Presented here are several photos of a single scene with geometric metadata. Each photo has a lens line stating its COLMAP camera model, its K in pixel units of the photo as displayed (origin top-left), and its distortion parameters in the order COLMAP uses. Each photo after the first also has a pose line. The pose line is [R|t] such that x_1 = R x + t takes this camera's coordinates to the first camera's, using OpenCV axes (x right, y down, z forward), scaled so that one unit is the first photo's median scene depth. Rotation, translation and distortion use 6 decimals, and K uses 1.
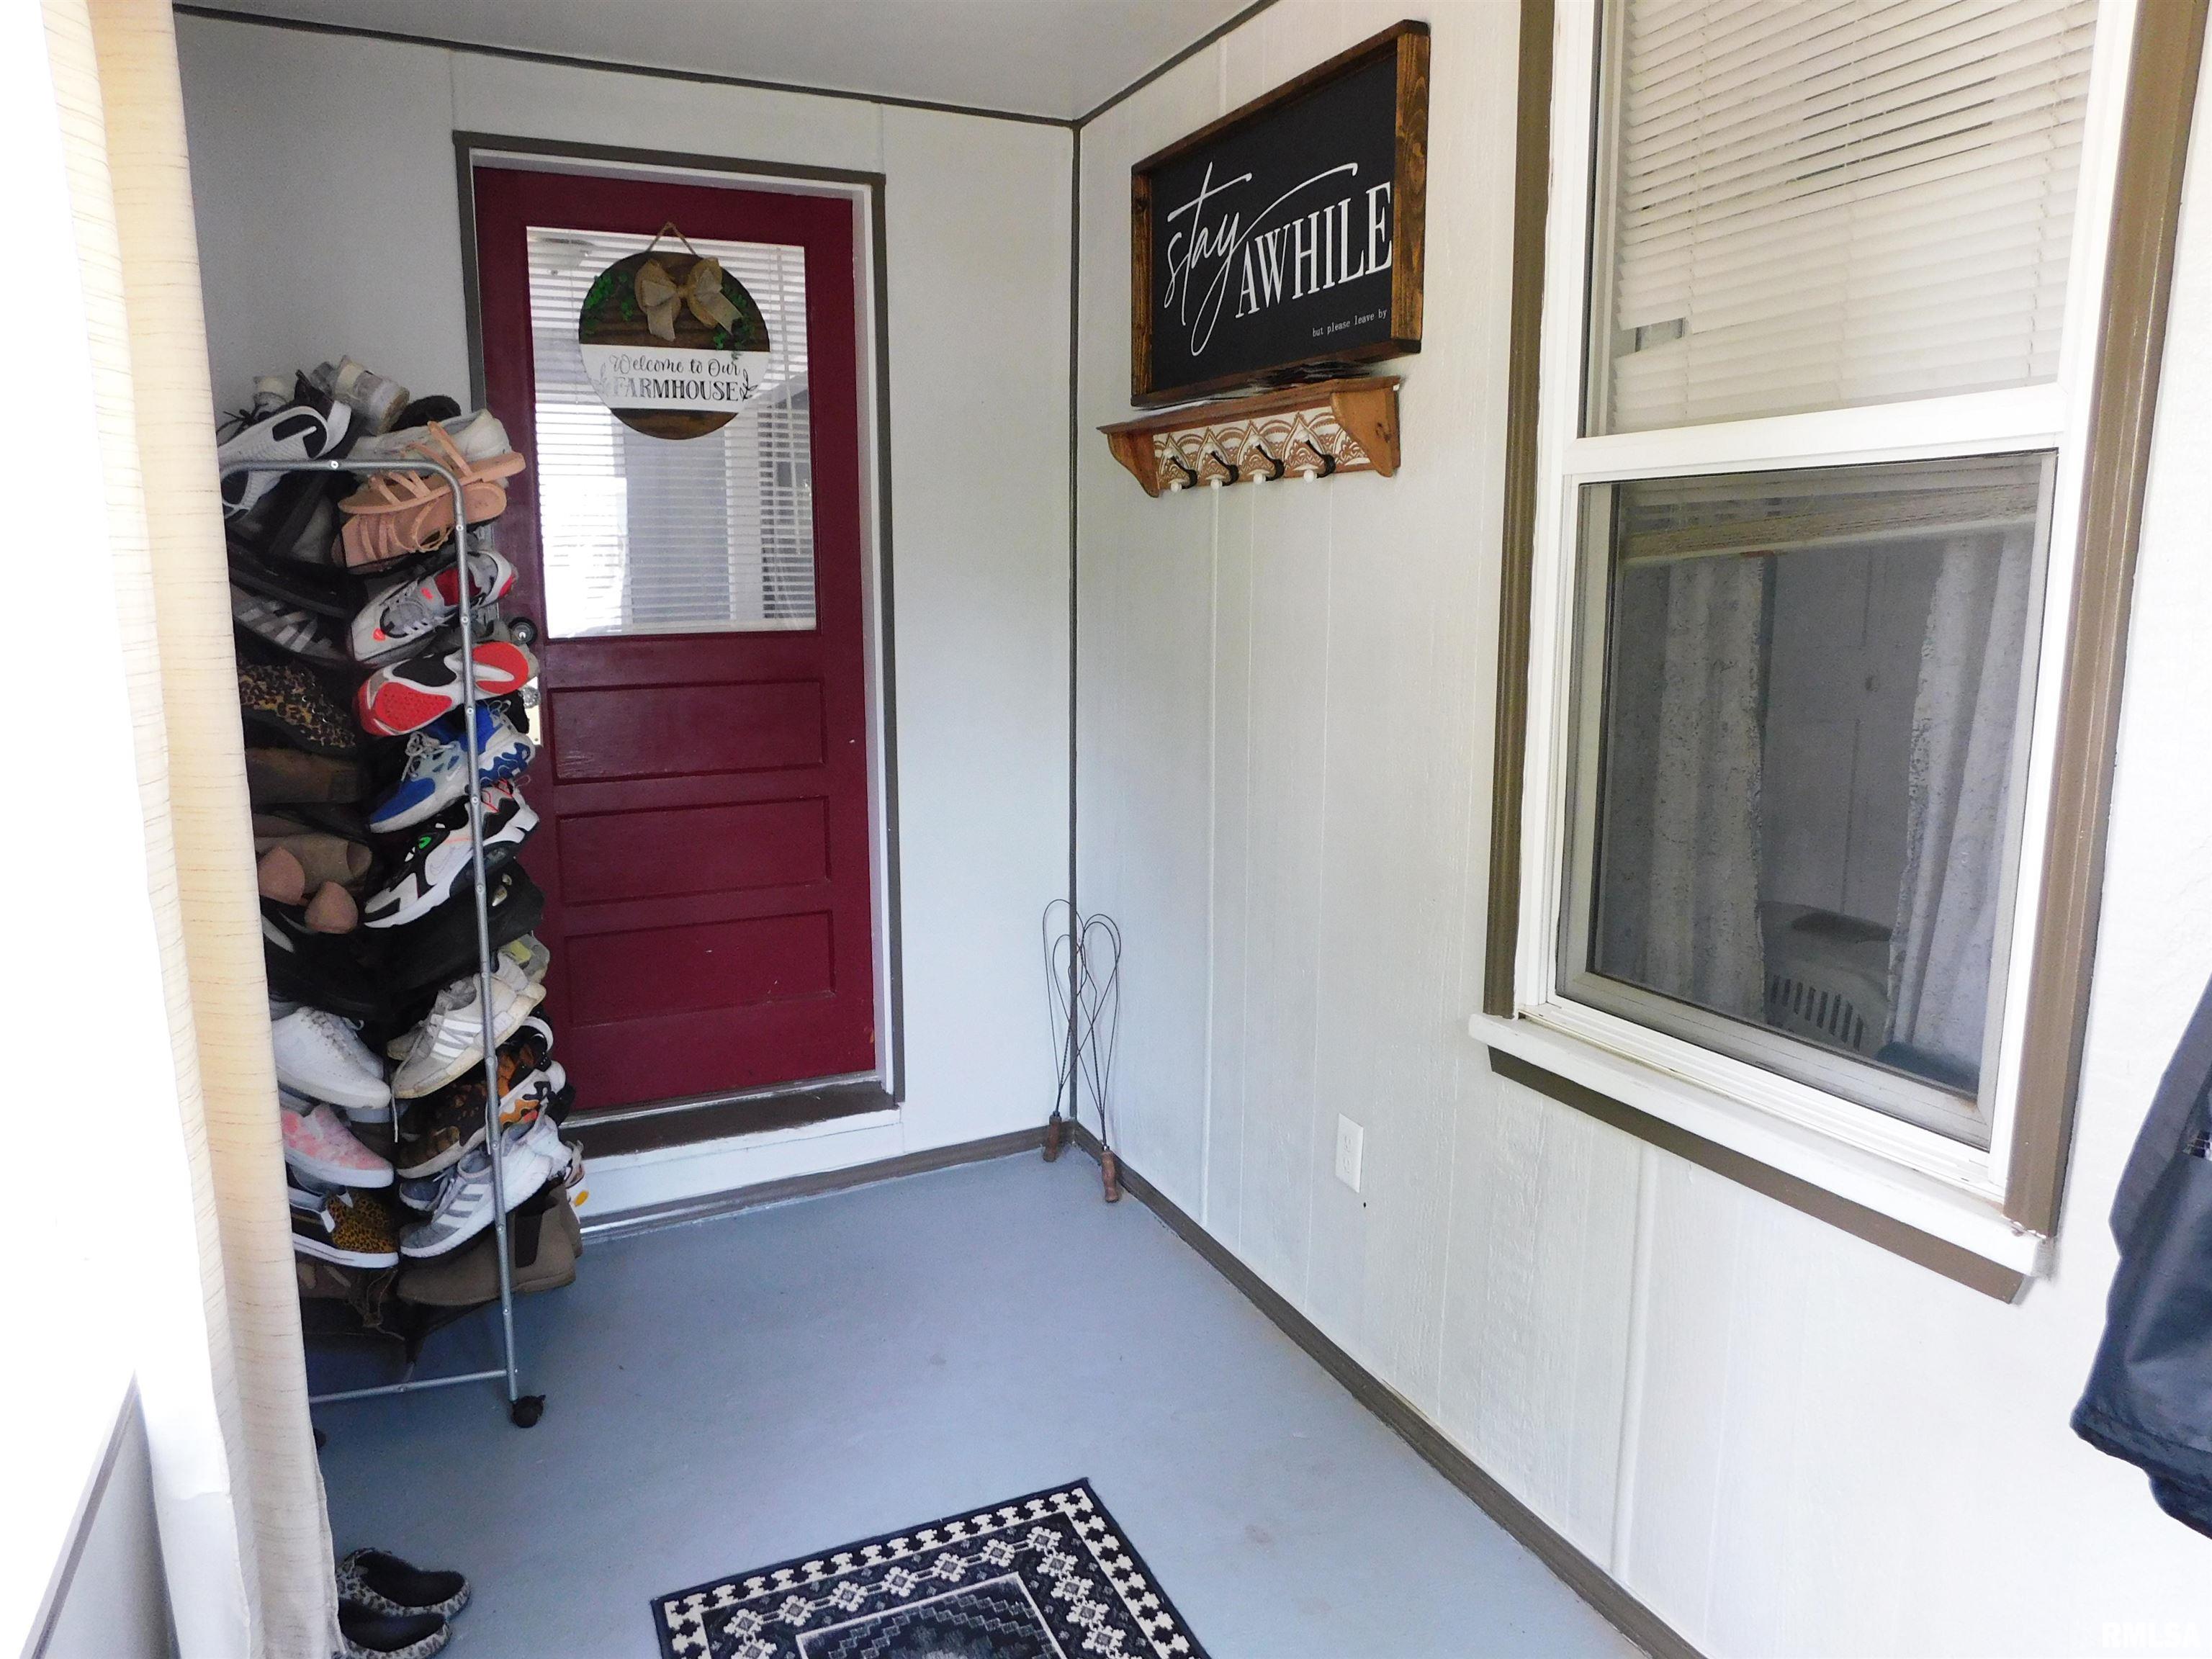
lens RADIAL K [[1491.6, 0, 1123.6], [0, 1491.6, 826.0], [0, 0, 1]] dist [-0.062440, 0.056886]
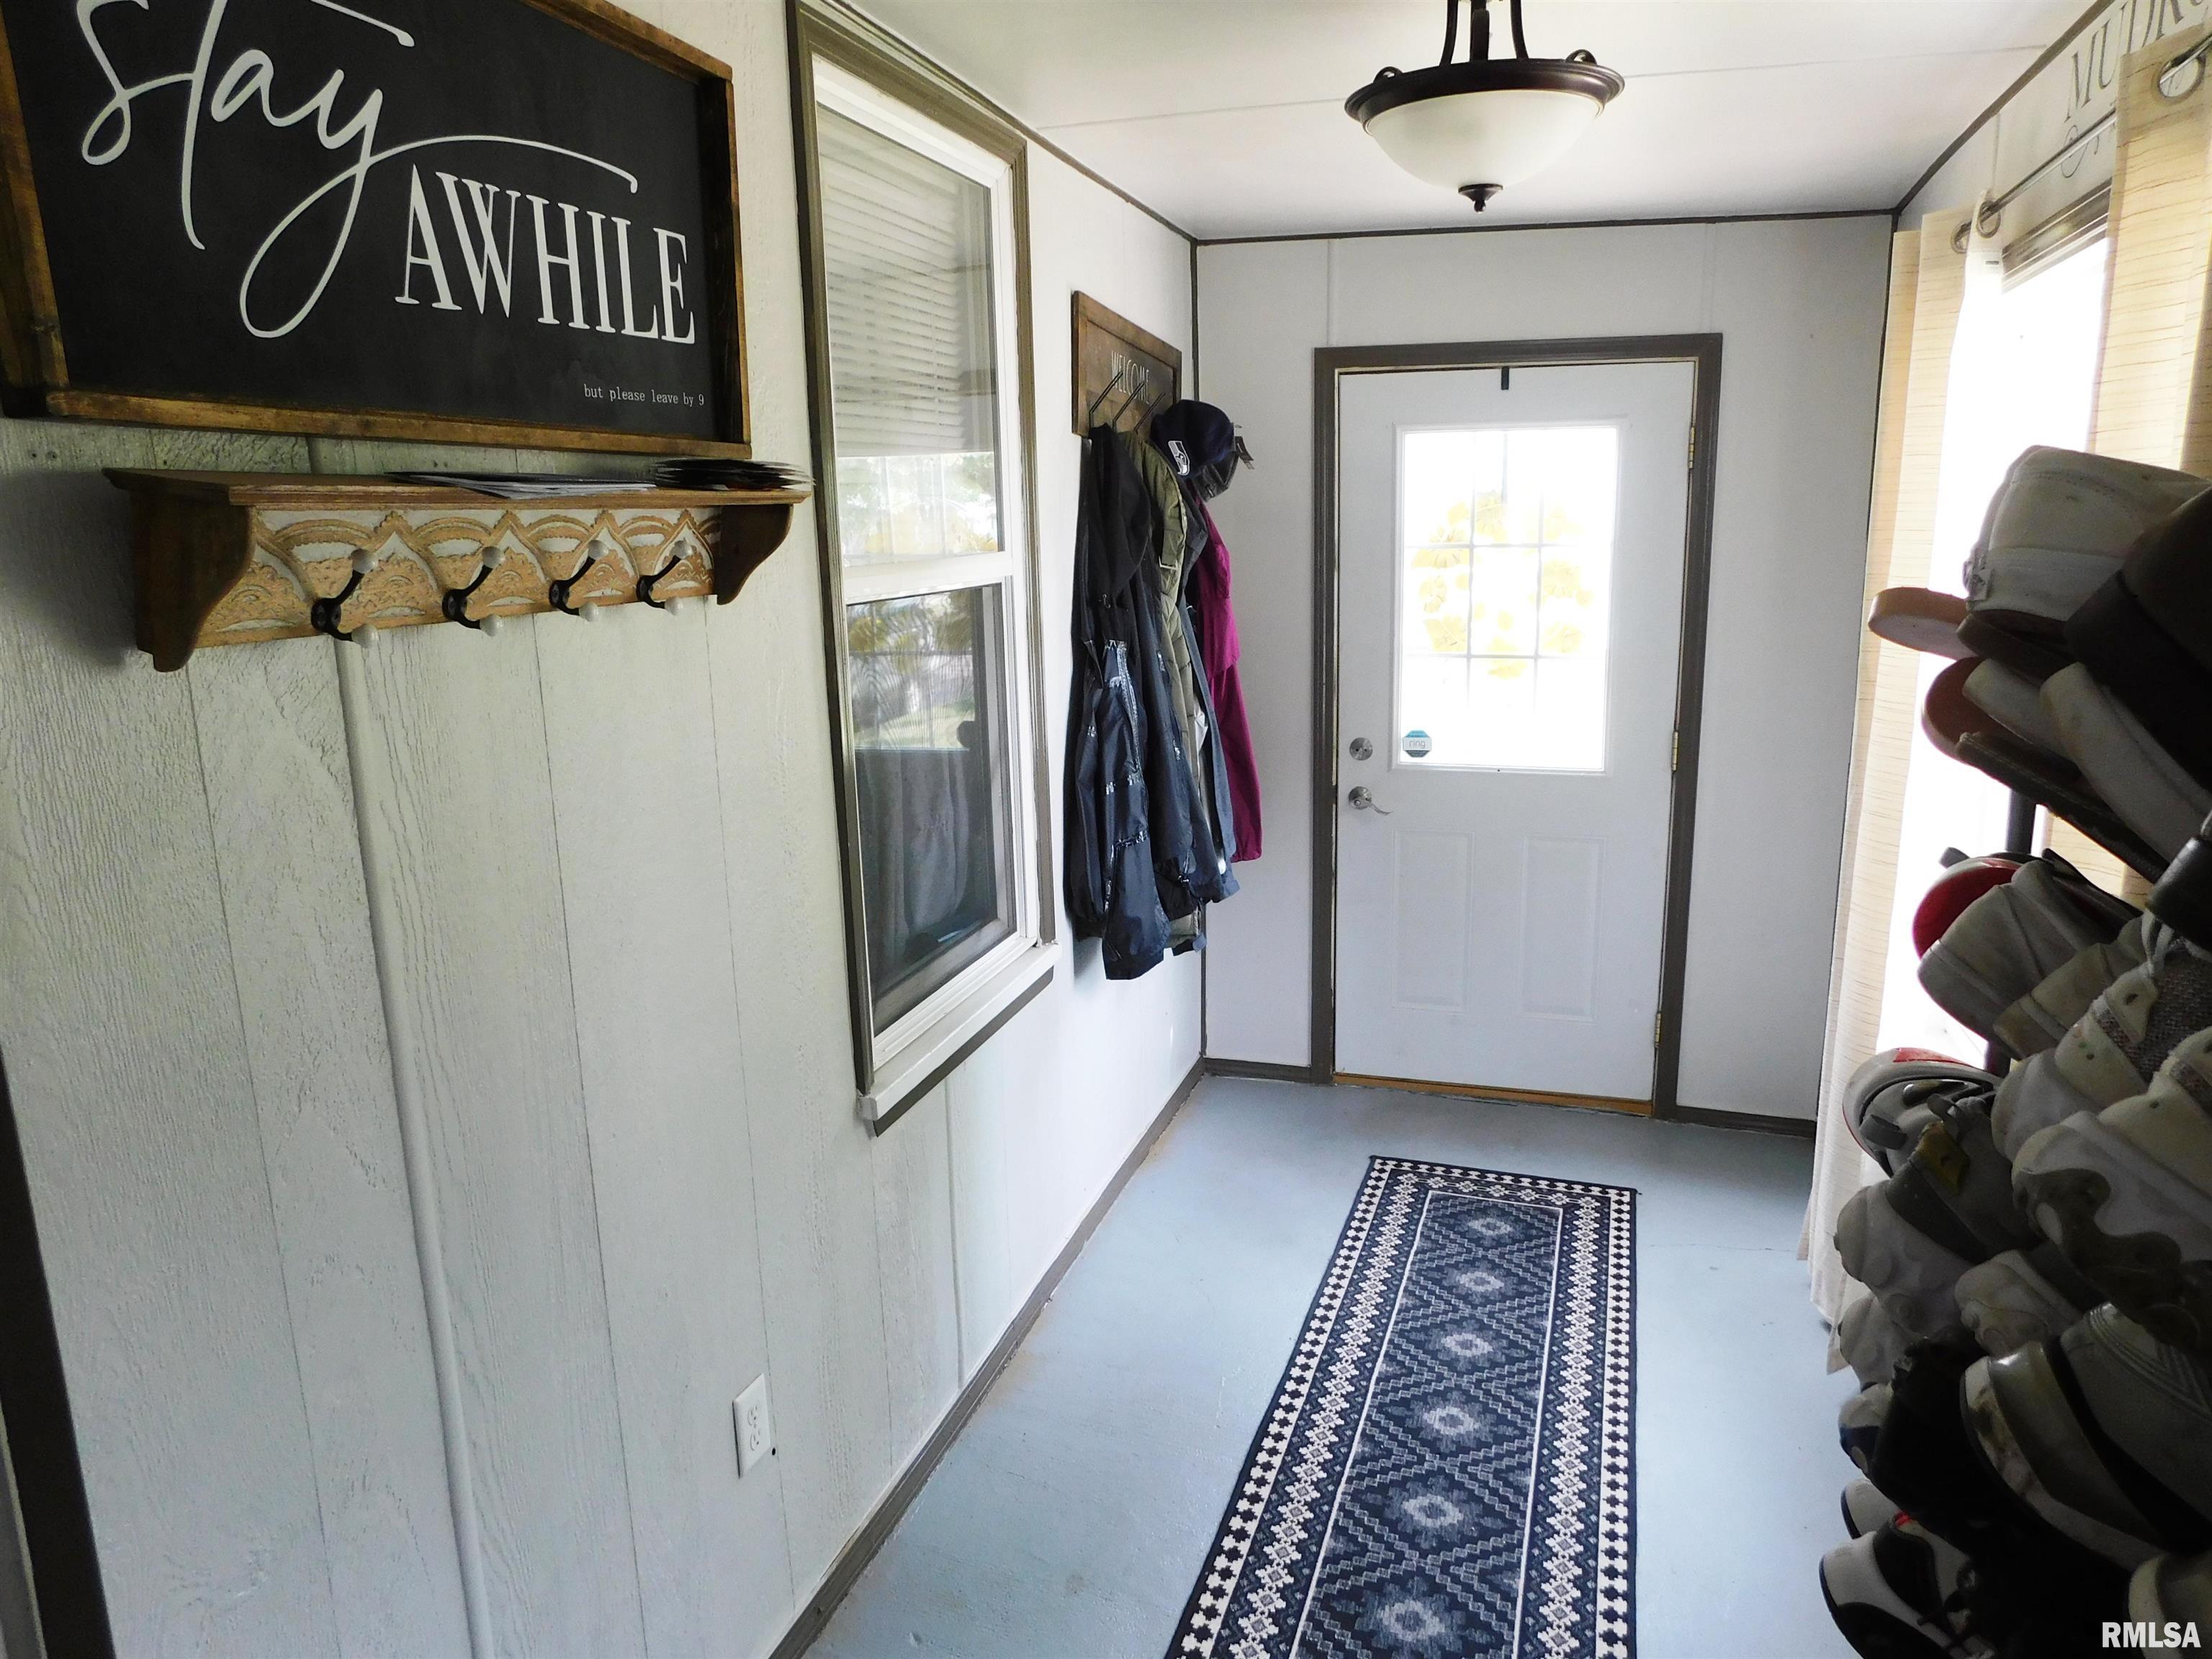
lens RADIAL K [[1491.6, 0, 1123.6], [0, 1491.6, 826.0], [0, 0, 1]] dist [-0.062440, 0.056886]
pose [[-0.734805, -0.127435, 0.666200, -0.505769], [0.130968, 0.937052, 0.323700, -0.329710], [-0.665514, 0.325107, -0.671861, 1.333875]]
